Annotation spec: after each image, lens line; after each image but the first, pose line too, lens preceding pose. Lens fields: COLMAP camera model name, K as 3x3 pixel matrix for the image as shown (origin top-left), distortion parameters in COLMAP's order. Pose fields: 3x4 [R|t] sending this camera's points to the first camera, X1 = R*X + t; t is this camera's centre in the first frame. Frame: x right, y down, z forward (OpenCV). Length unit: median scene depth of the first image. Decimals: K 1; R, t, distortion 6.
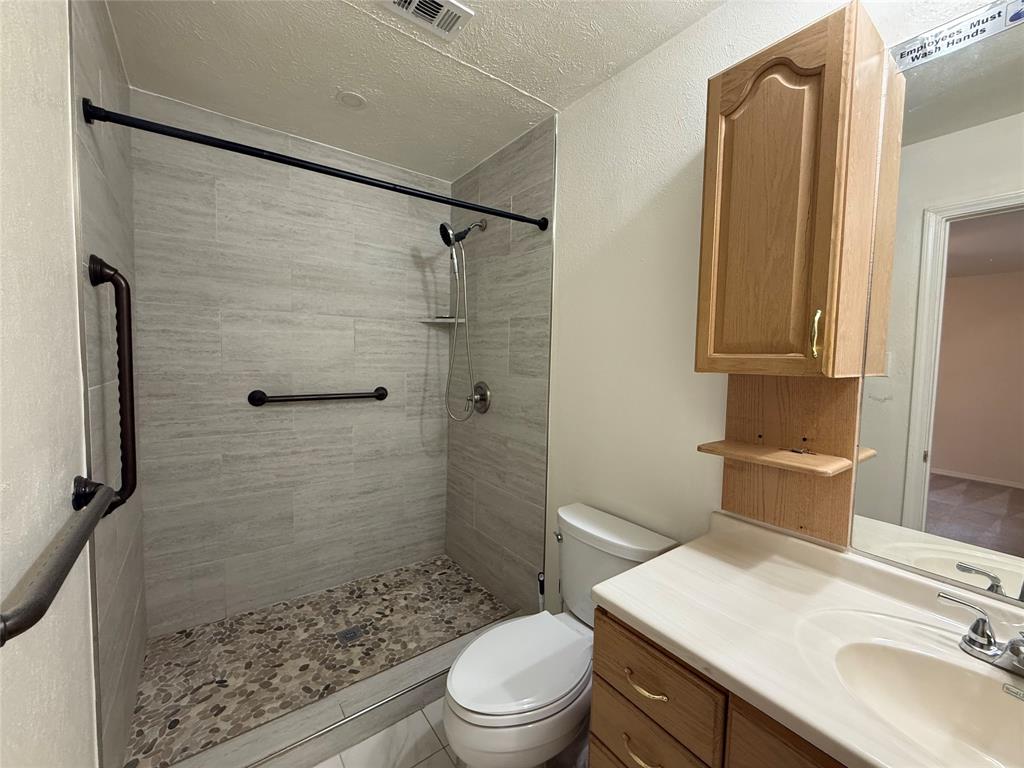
lens RADIAL K [[409.1, 0, 512.0], [0, 409.1, 384.0], [0, 0, 1]] dist [0.001135, -0.005599]
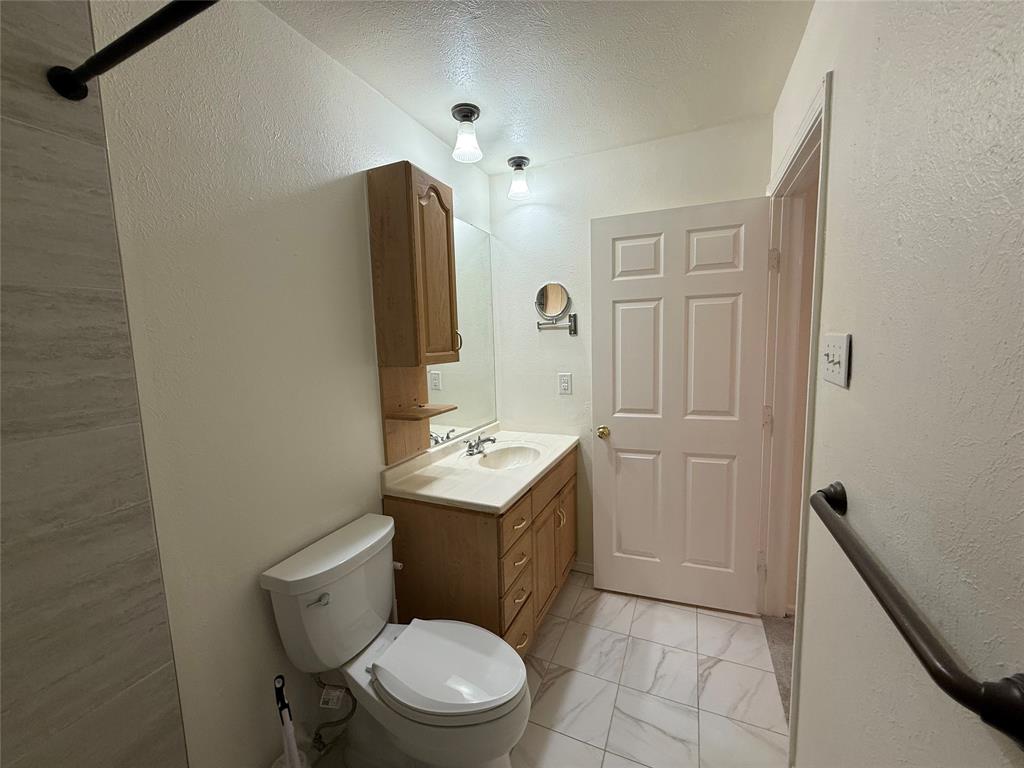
lens RADIAL K [[411.8, 0, 512.0], [0, 411.8, 384.0], [0, 0, 1]] dist [-0.000469, -0.005633]
pose [[-0.494543, -0.100245, 0.863353, -0.898535], [0.076624, 0.984430, 0.158195, -0.159746], [-0.865769, 0.144387, -0.479162, 1.308360]]
